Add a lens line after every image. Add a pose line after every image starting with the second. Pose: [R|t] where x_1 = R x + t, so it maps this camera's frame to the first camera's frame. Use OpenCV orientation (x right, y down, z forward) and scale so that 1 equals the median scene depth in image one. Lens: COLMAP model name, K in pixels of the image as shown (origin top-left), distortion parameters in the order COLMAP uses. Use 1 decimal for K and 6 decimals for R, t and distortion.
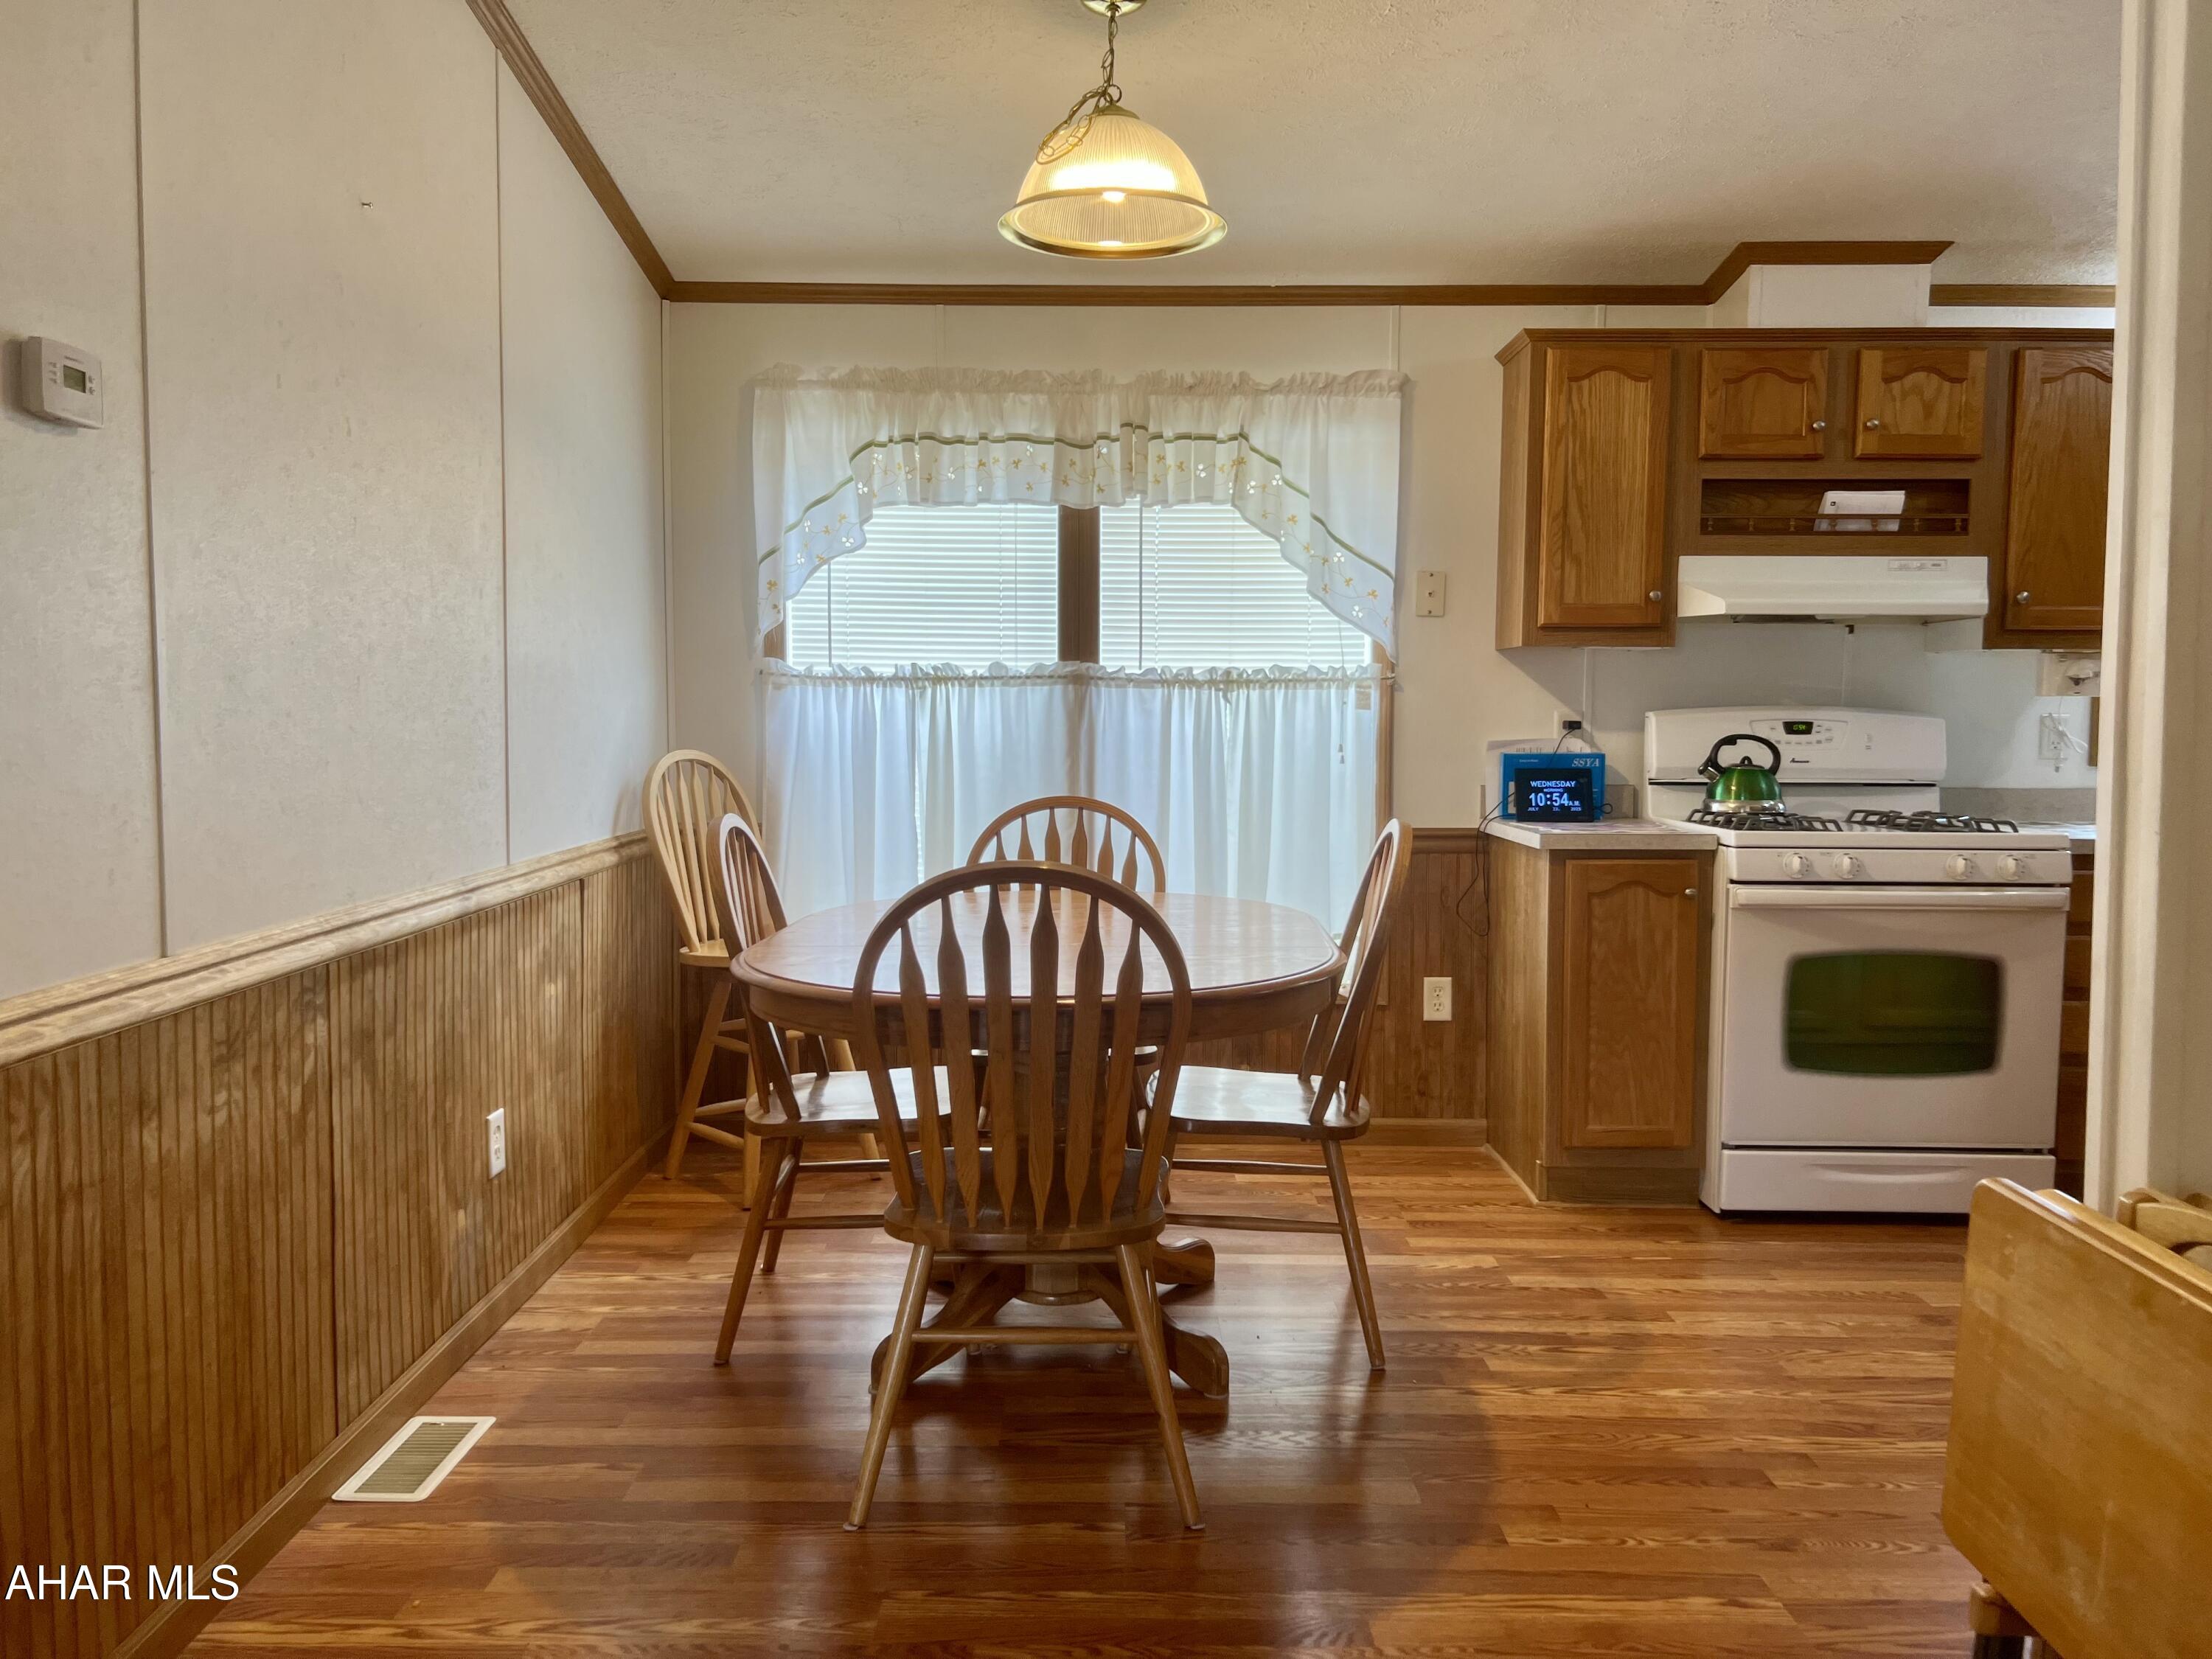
lens RADIAL K [[1675.8, 0, 1098.0], [0, 1675.8, 822.4], [0, 0, 1]] dist [0.041131, -0.044123]
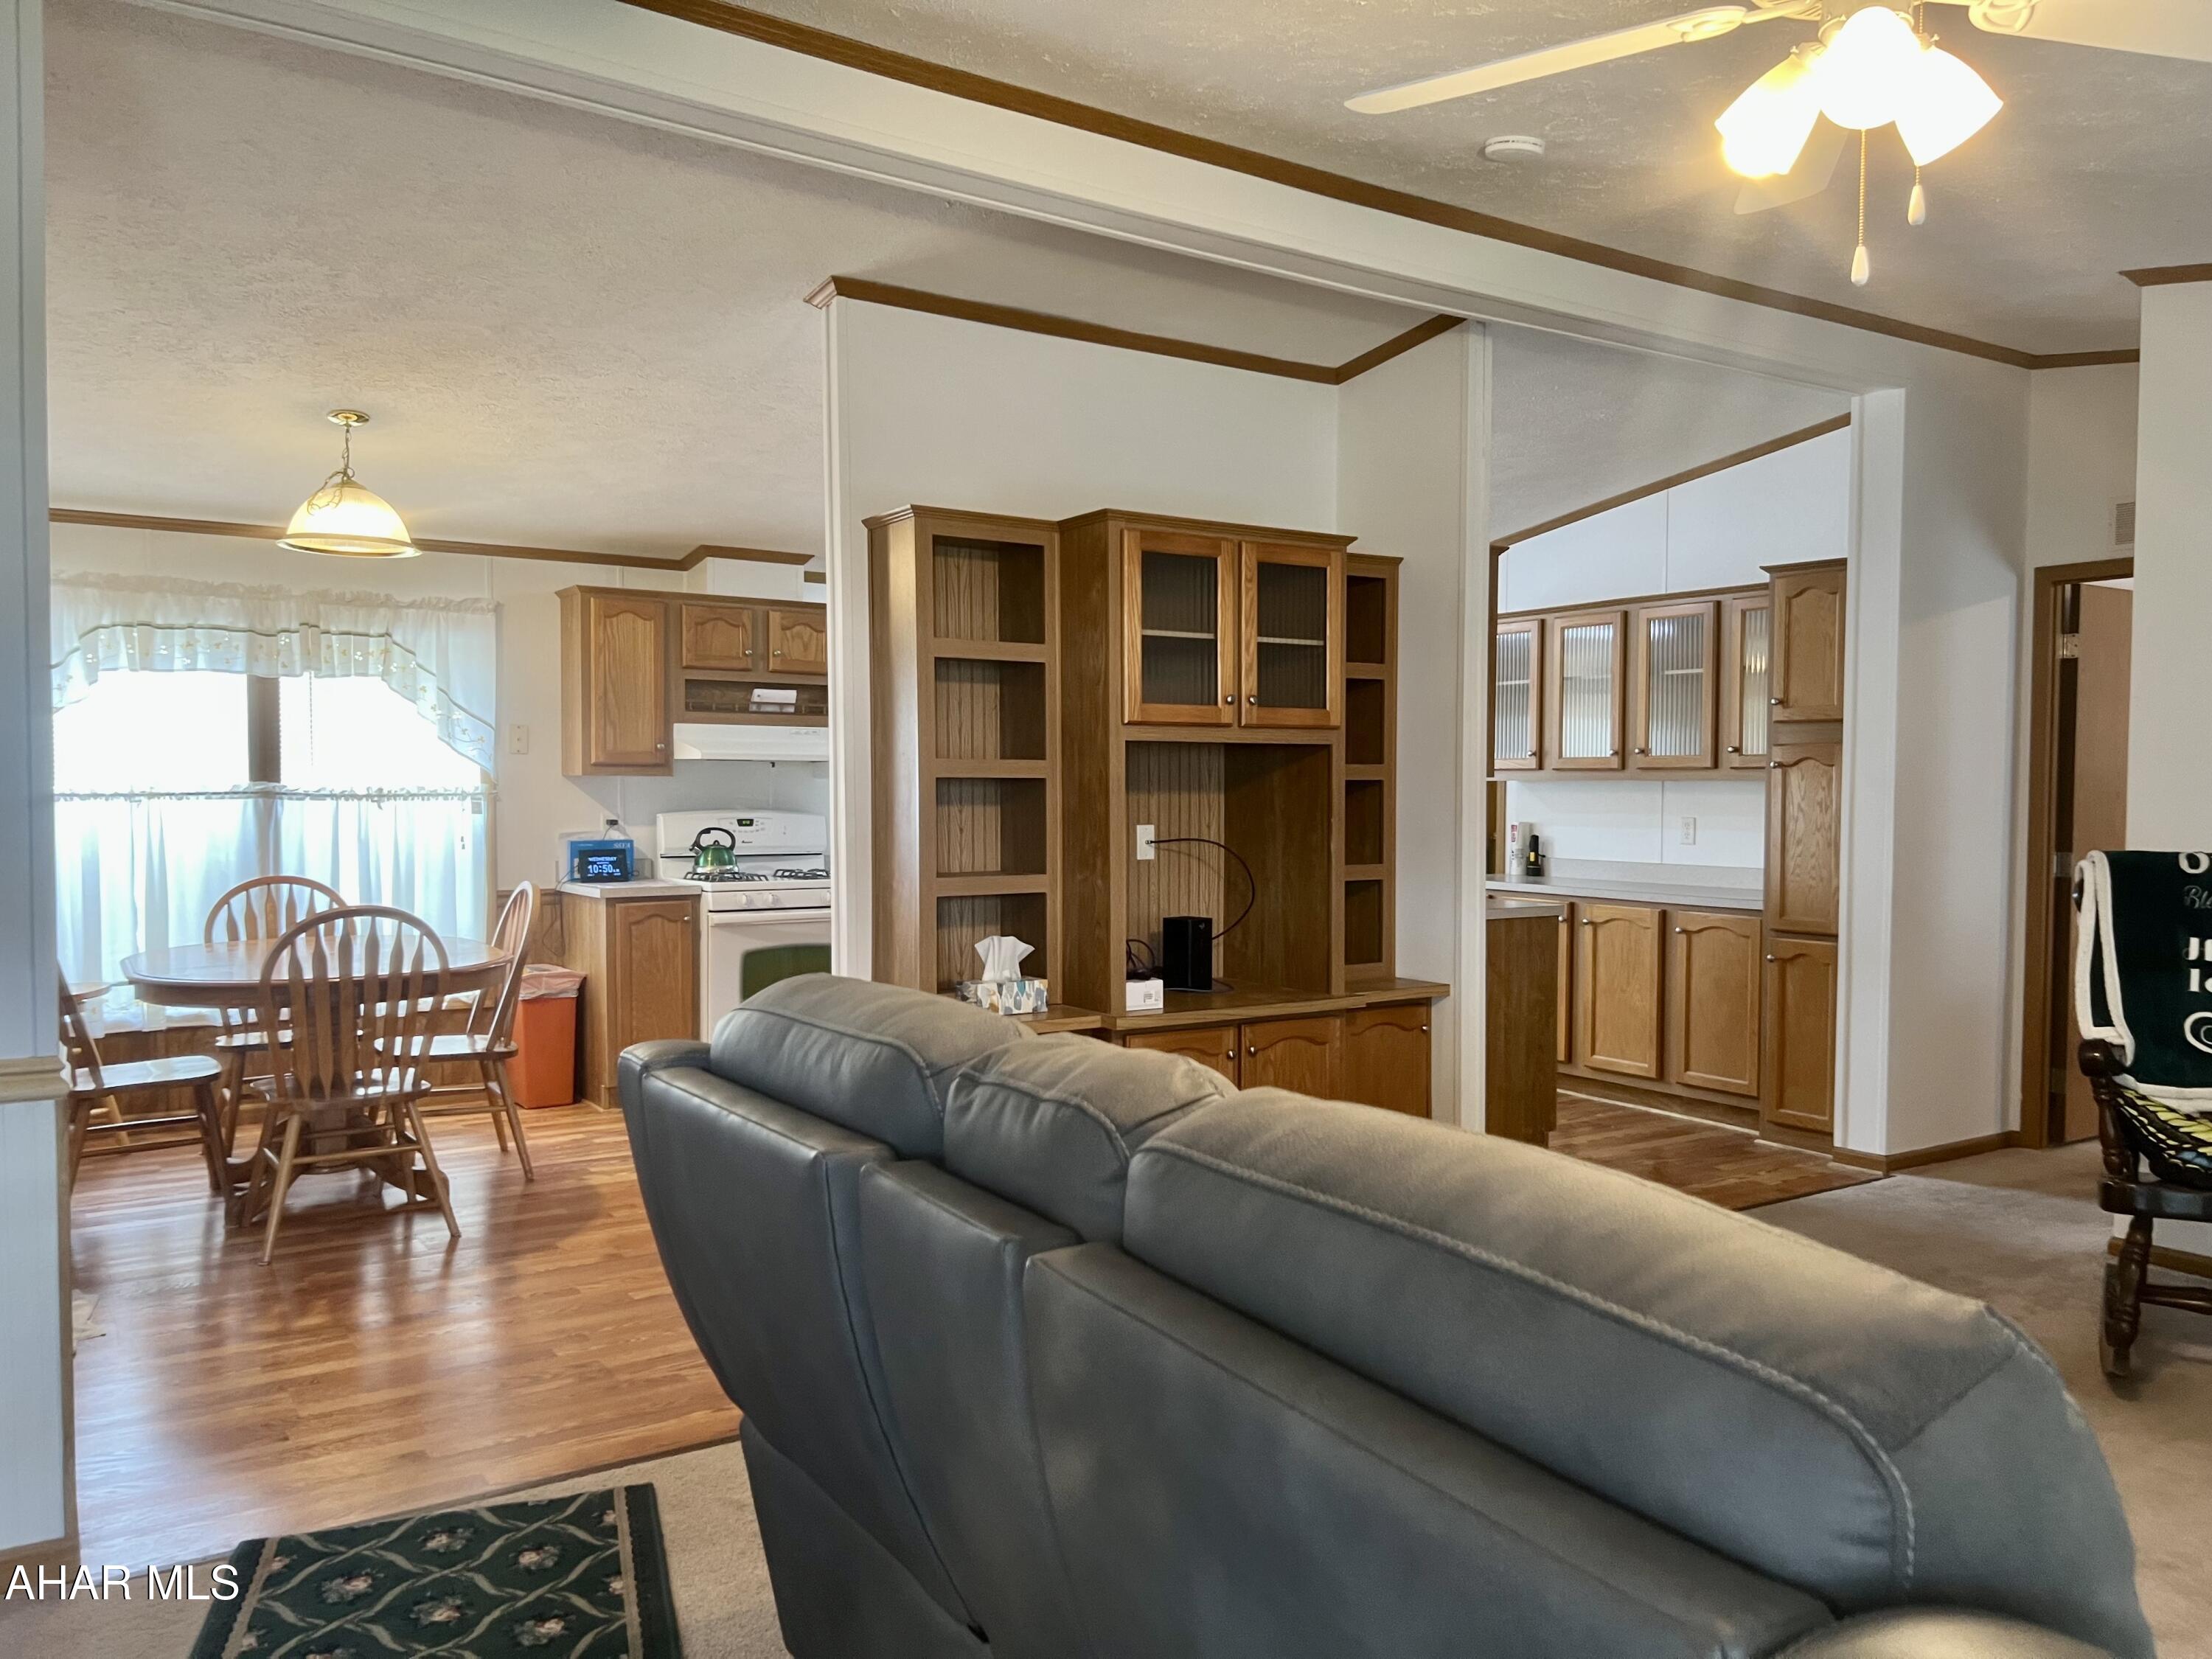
lens RADIAL K [[1675.8, 0, 1138.4], [0, 1675.8, 851.6], [0, 0, 1]] dist [0.041131, -0.044123]
pose [[0.820304, -0.023905, 0.571428, -0.241854], [0.037005, 0.999251, -0.011318, 0.007961], [-0.570730, 0.030430, 0.820574, -0.653666]]
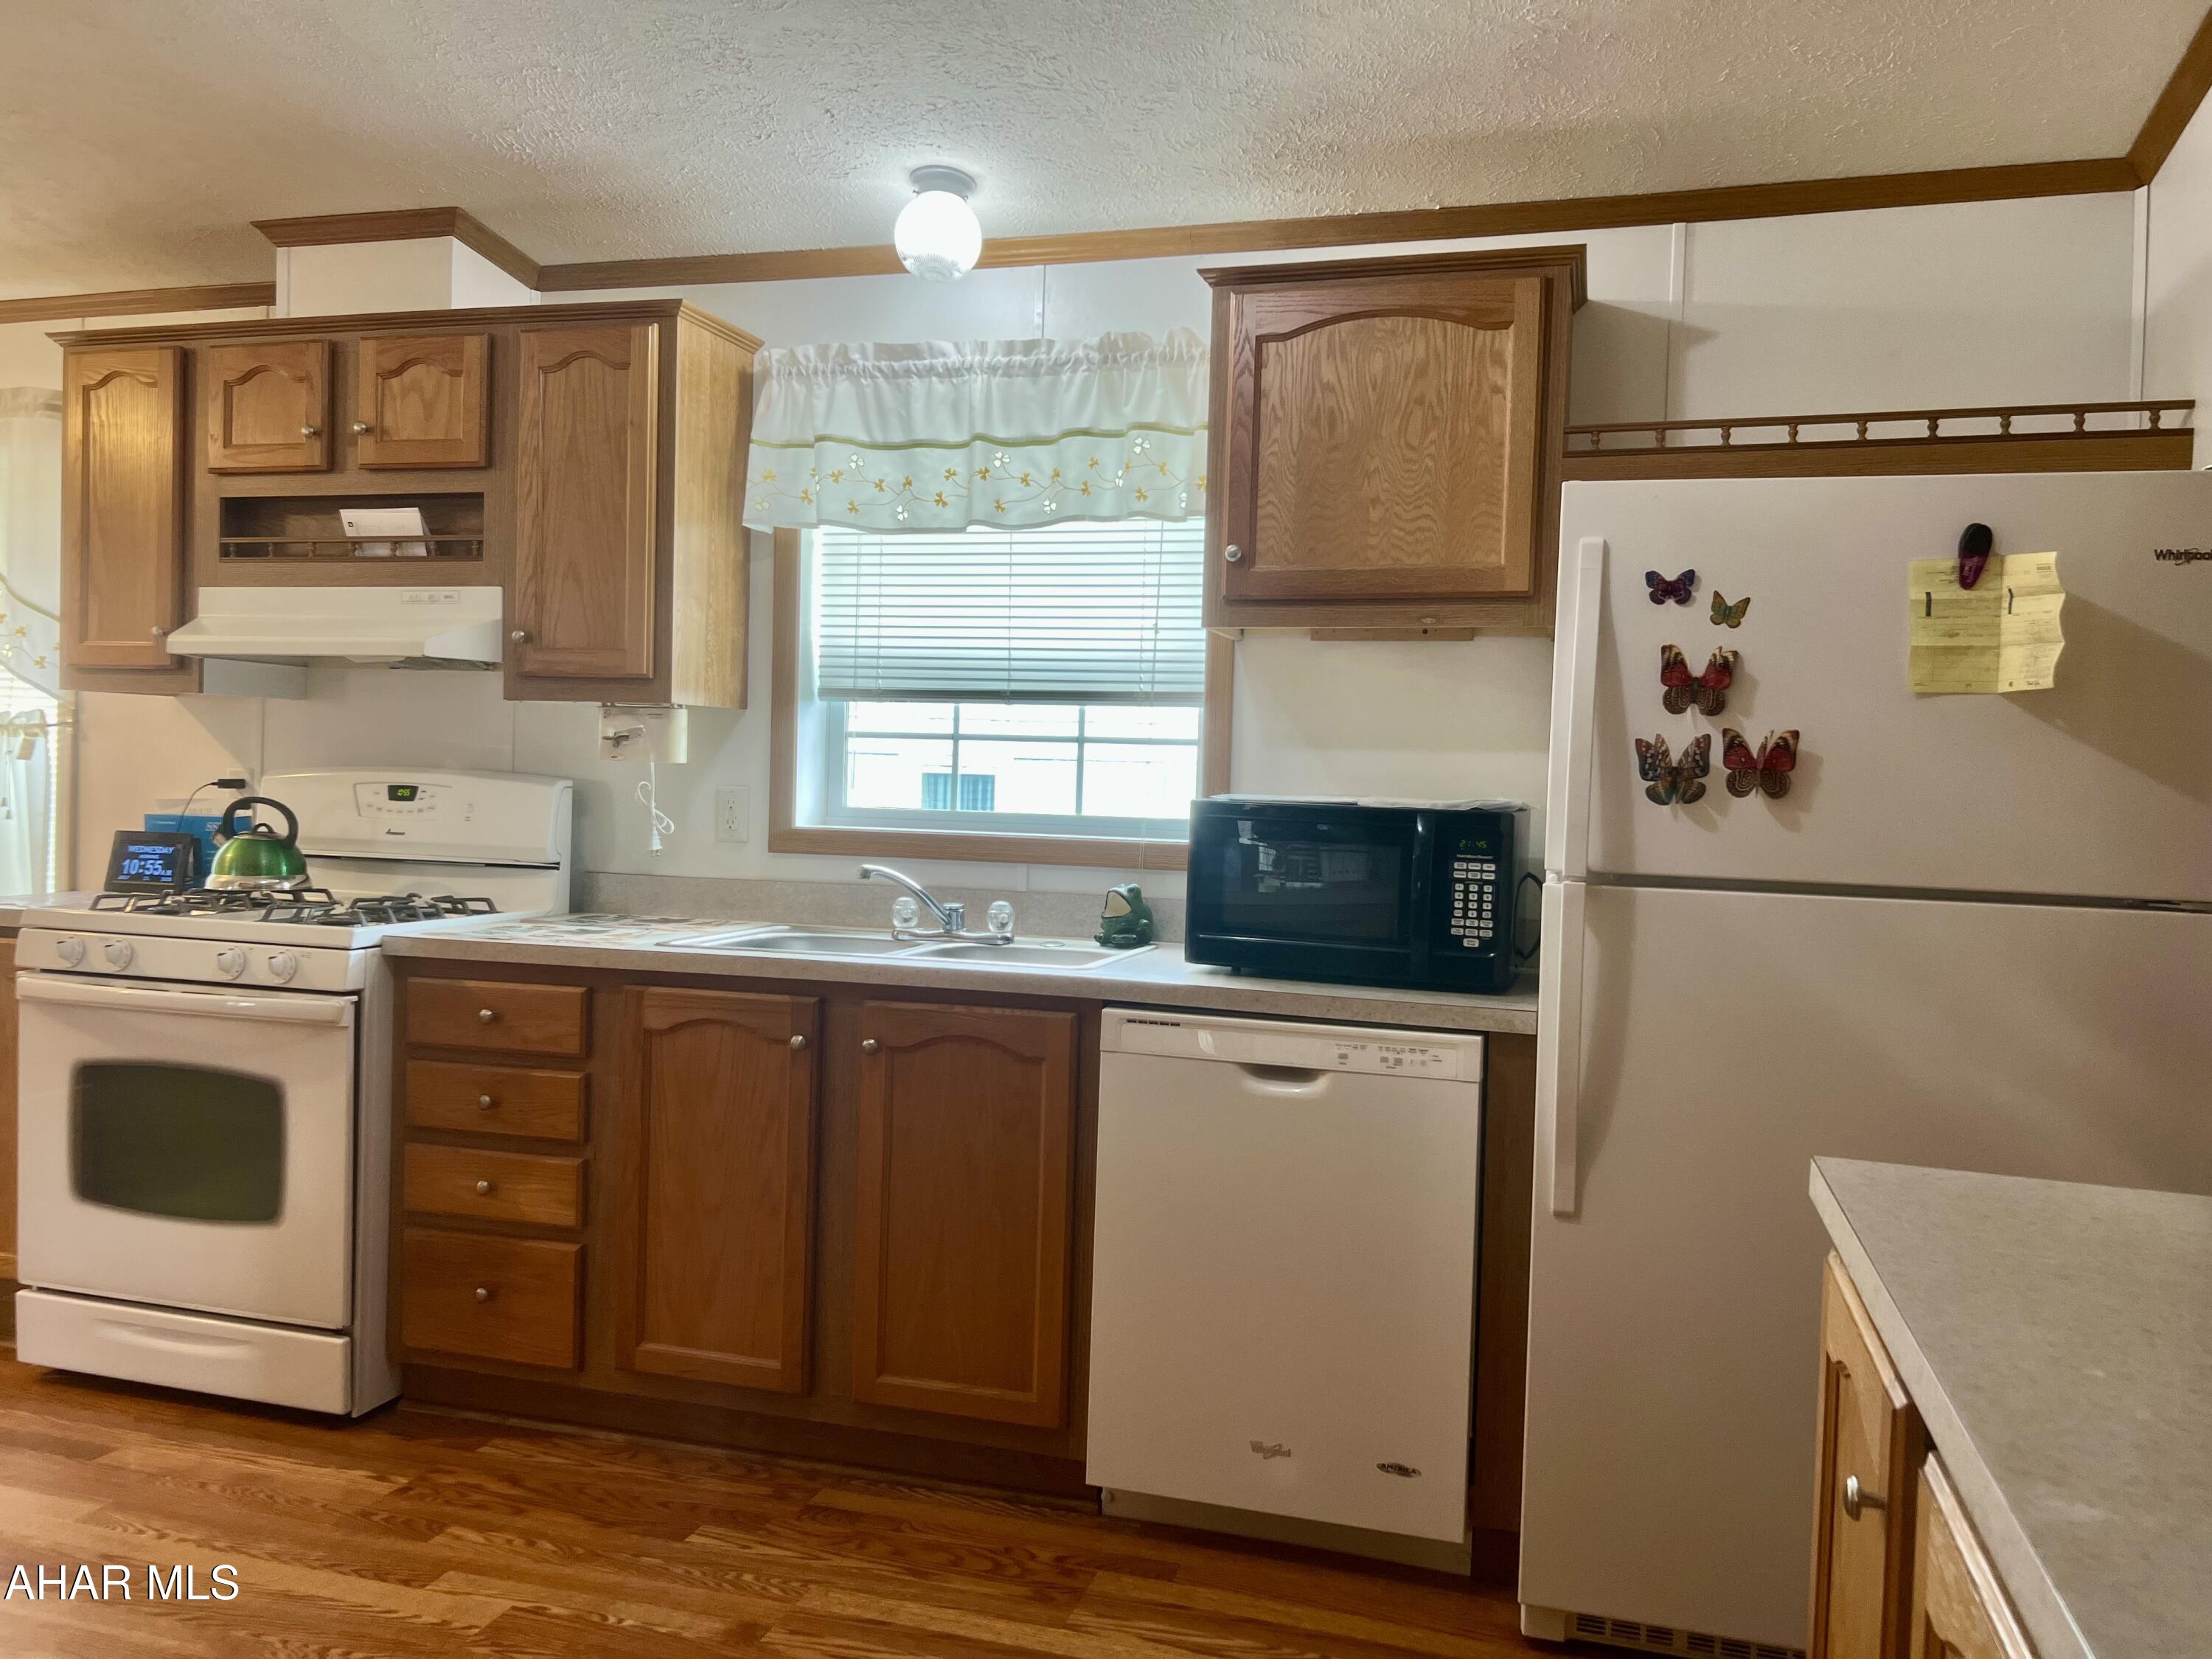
lens RADIAL K [[1675.8, 0, 1116.7], [0, 1675.8, 815.7], [0, 0, 1]] dist [0.041131, -0.044123]
pose [[0.960765, 0.029053, -0.275837, 1.026498], [-0.041445, 0.998371, -0.039201, -0.027538], [0.274249, 0.049095, 0.960405, 0.306104]]
